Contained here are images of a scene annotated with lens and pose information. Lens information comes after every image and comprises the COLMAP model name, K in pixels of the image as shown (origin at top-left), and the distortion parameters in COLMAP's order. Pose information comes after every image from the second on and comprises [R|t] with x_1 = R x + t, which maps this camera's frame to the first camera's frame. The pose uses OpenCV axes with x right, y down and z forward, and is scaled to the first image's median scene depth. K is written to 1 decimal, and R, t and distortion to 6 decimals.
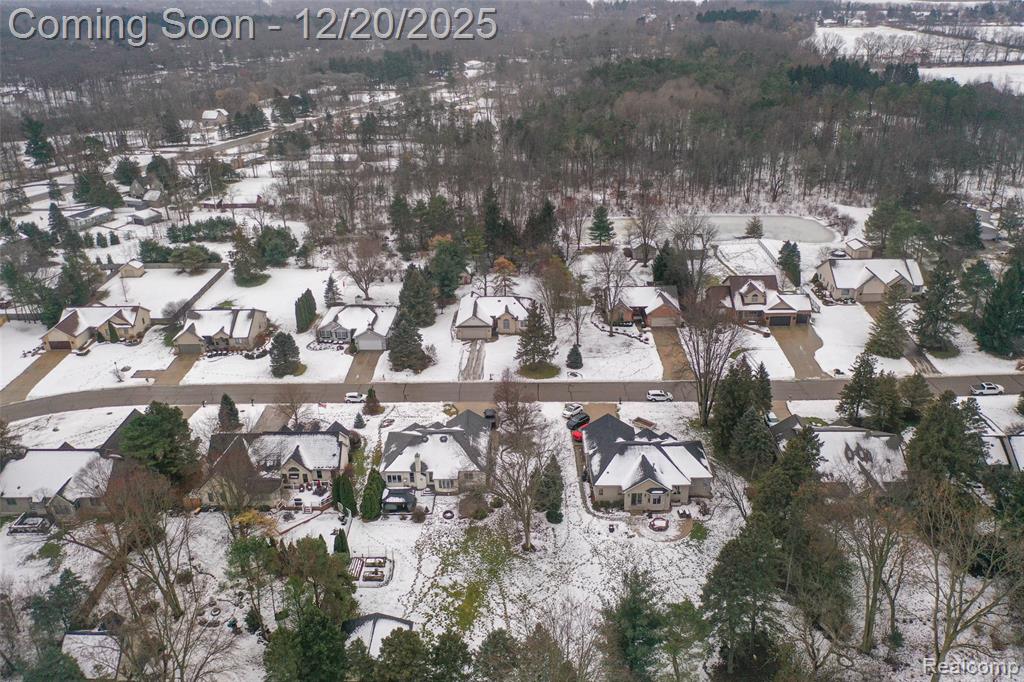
lens RADIAL K [[802.4, 0, 507.7], [0, 802.4, 337.1], [0, 0, 1]] dist [-0.015318, -0.013754]
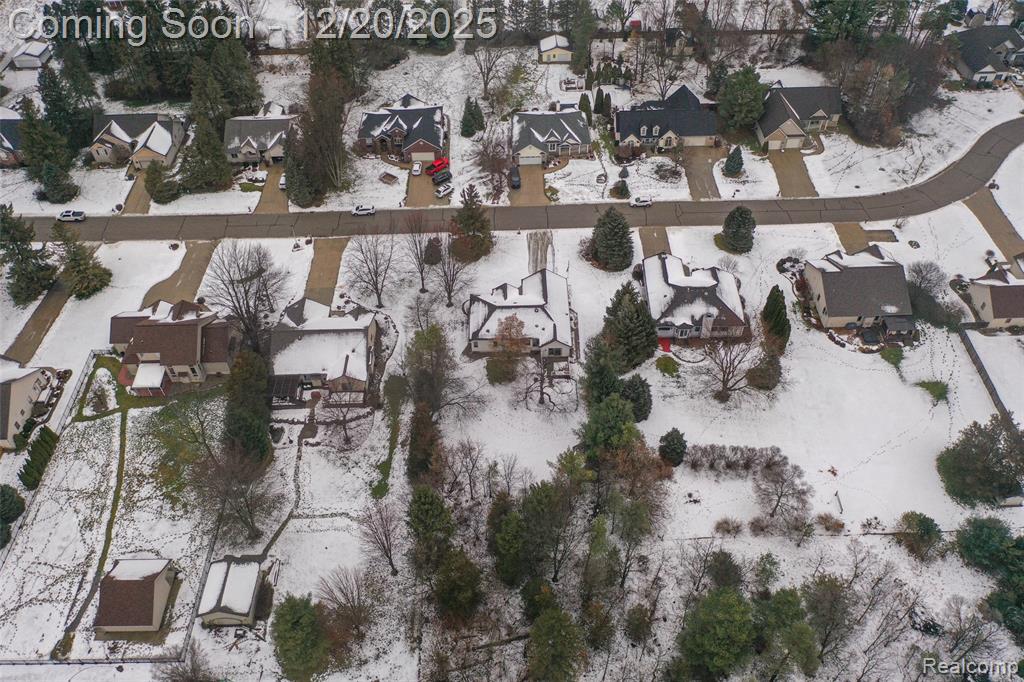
lens RADIAL K [[802.4, 0, 507.7], [0, 802.4, 337.1], [0, 0, 1]] dist [-0.015318, -0.013754]
pose [[-0.998535, 0.051997, 0.014993, -0.013270], [0.030570, 0.313389, 0.949133, -0.758252], [0.044653, 0.948200, -0.314519, 1.267781]]
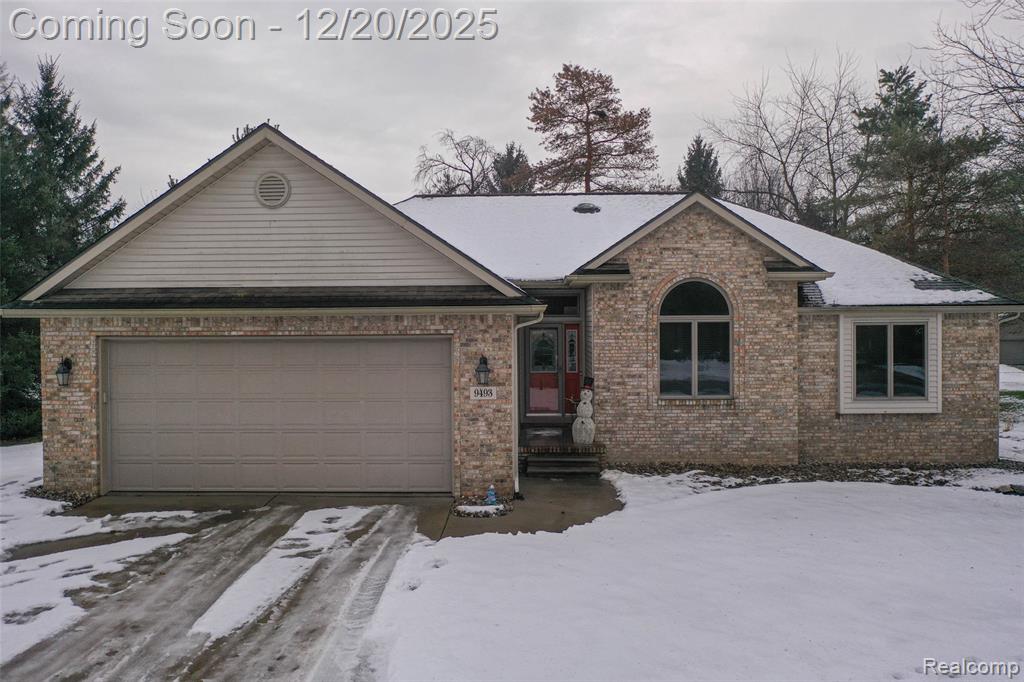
lens RADIAL K [[802.4, 0, 507.7], [0, 802.4, 337.1], [0, 0, 1]] dist [-0.015318, -0.013754]
pose [[0.999847, 0.013160, -0.011490, -0.019999], [-0.016659, 0.916256, -0.400246, 0.016344], [0.005260, 0.400376, 0.916336, 0.902334]]
